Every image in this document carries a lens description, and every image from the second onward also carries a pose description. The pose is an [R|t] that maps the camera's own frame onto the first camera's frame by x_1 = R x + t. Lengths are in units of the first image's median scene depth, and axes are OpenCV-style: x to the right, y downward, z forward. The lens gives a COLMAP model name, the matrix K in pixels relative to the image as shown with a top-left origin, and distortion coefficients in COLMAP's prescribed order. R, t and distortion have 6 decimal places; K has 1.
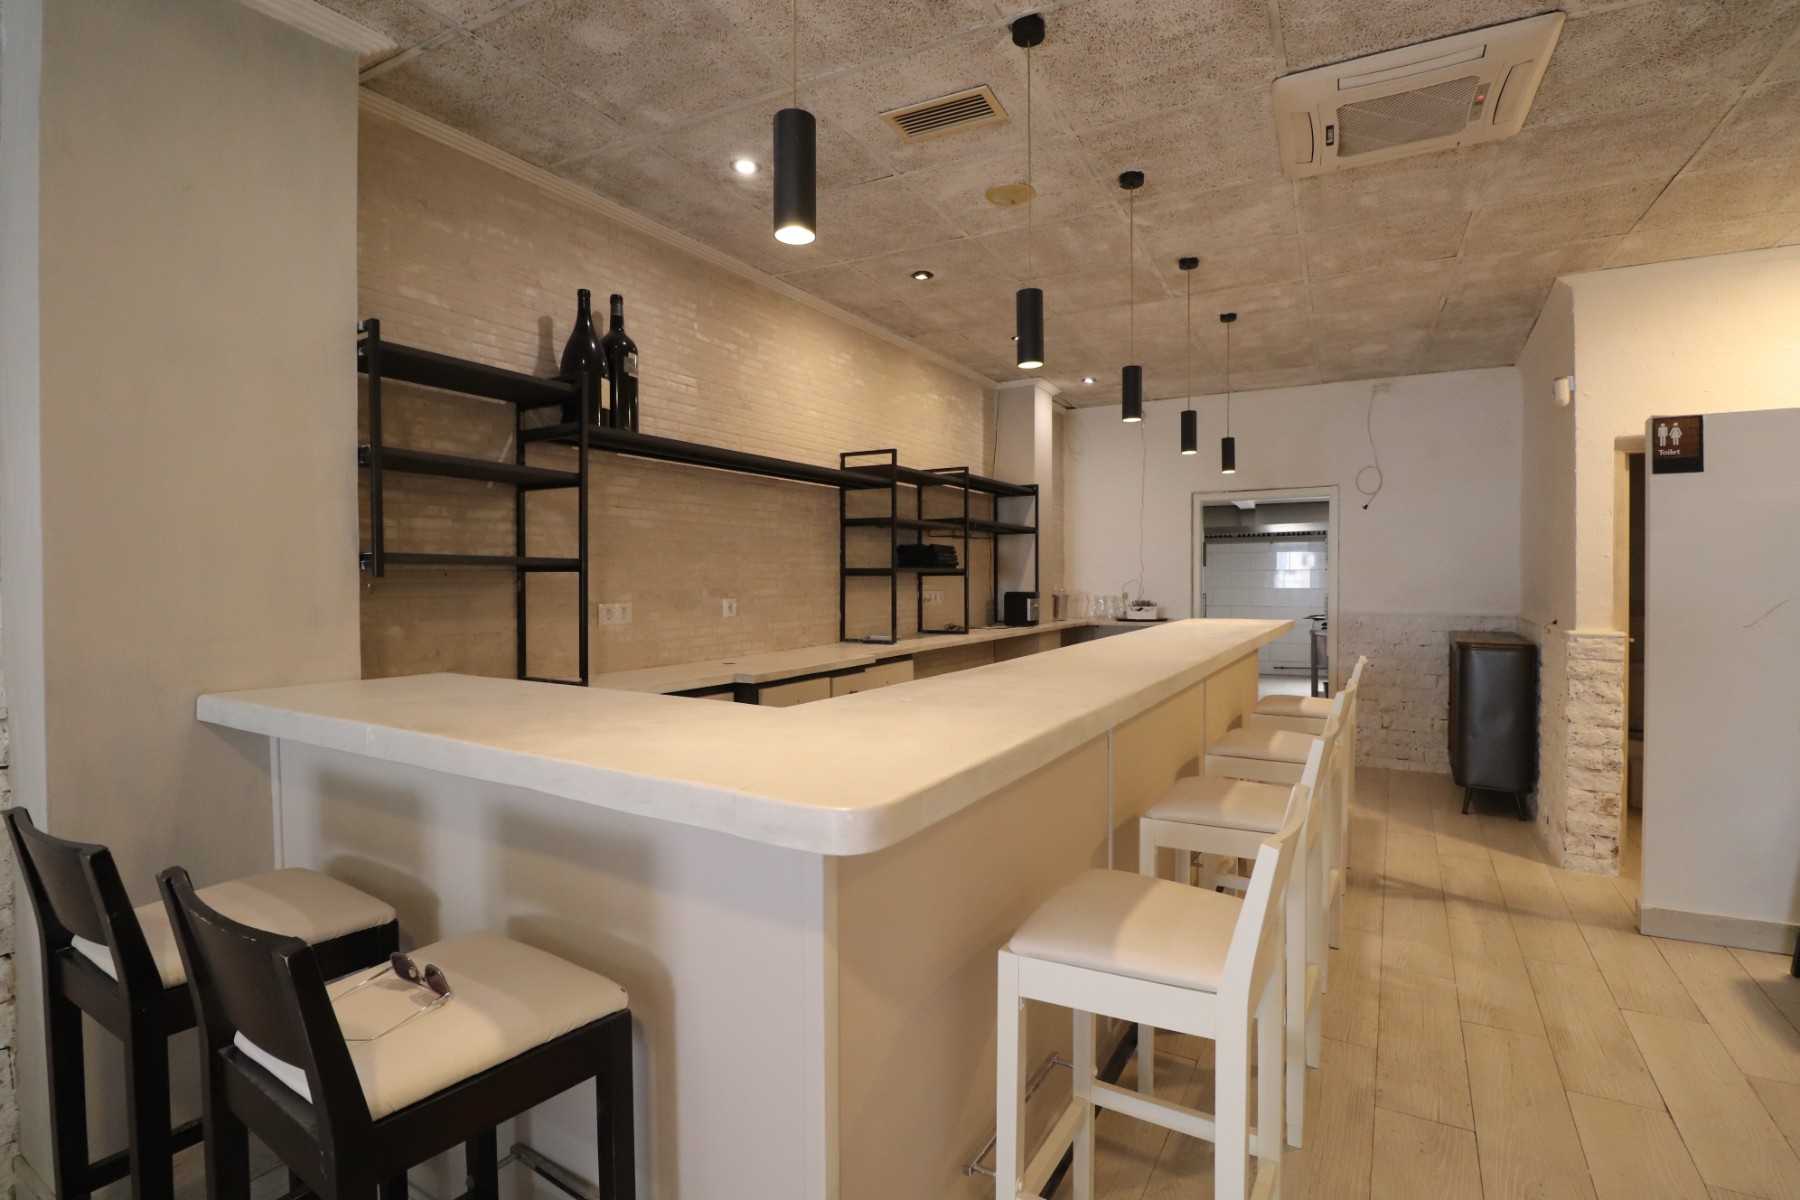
lens RADIAL K [[832.9, 0, 905.3], [0, 832.9, 586.1], [0, 0, 1]] dist [-0.003311, -0.011103]
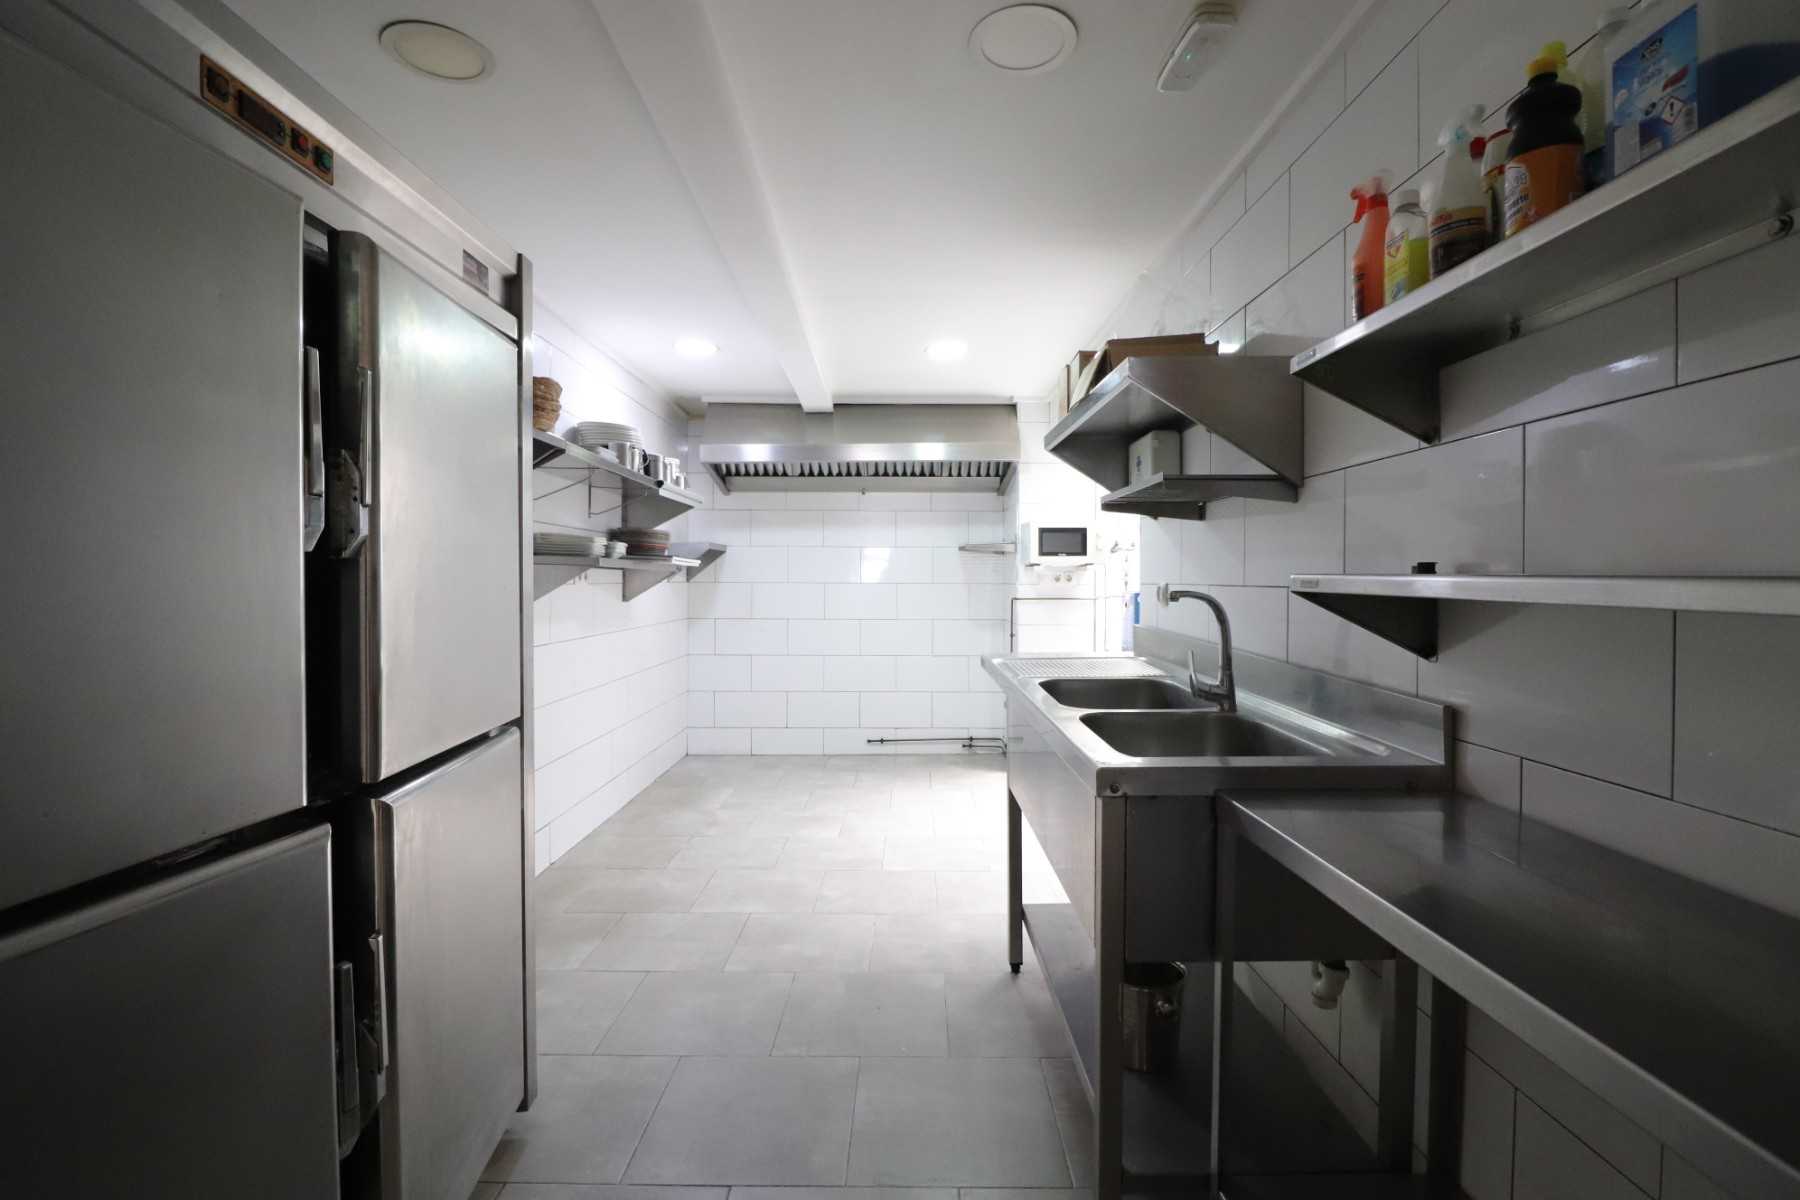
lens RADIAL K [[832.9, 0, 906.8], [0, 832.9, 595.0], [0, 0, 1]] dist [-0.003311, -0.011103]
pose [[0.885091, 0.001001, 0.465416, 0.716107], [-0.002721, 0.999992, 0.003022, 0.025243], [-0.465410, -0.003941, 0.885087, 1.694508]]
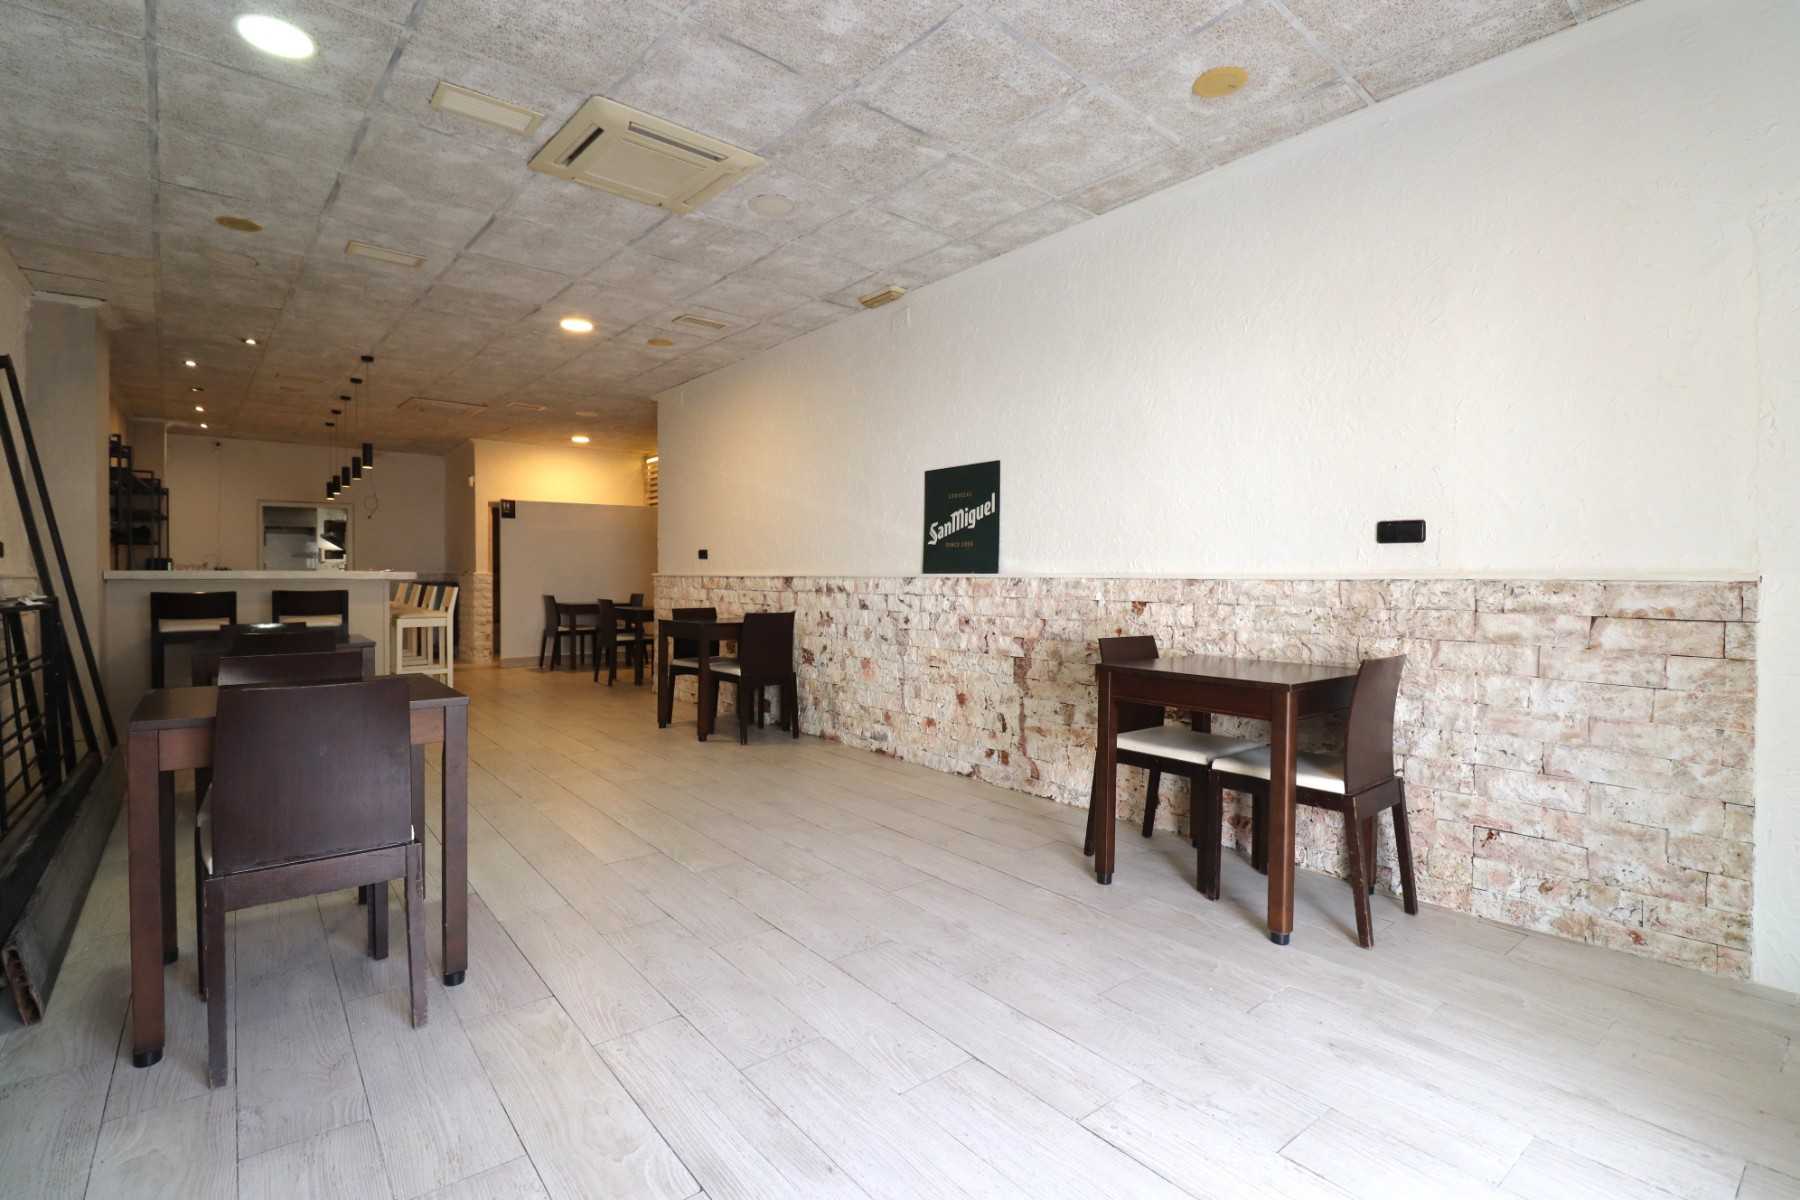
lens RADIAL K [[832.9, 0, 903.9], [0, 832.9, 583.6], [0, 0, 1]] dist [-0.003311, -0.011103]
pose [[0.356340, -0.006676, 0.934332, -1.242226], [0.009564, 0.999948, 0.003497, 0.096890], [-0.934307, 0.007690, 0.356386, -1.283179]]
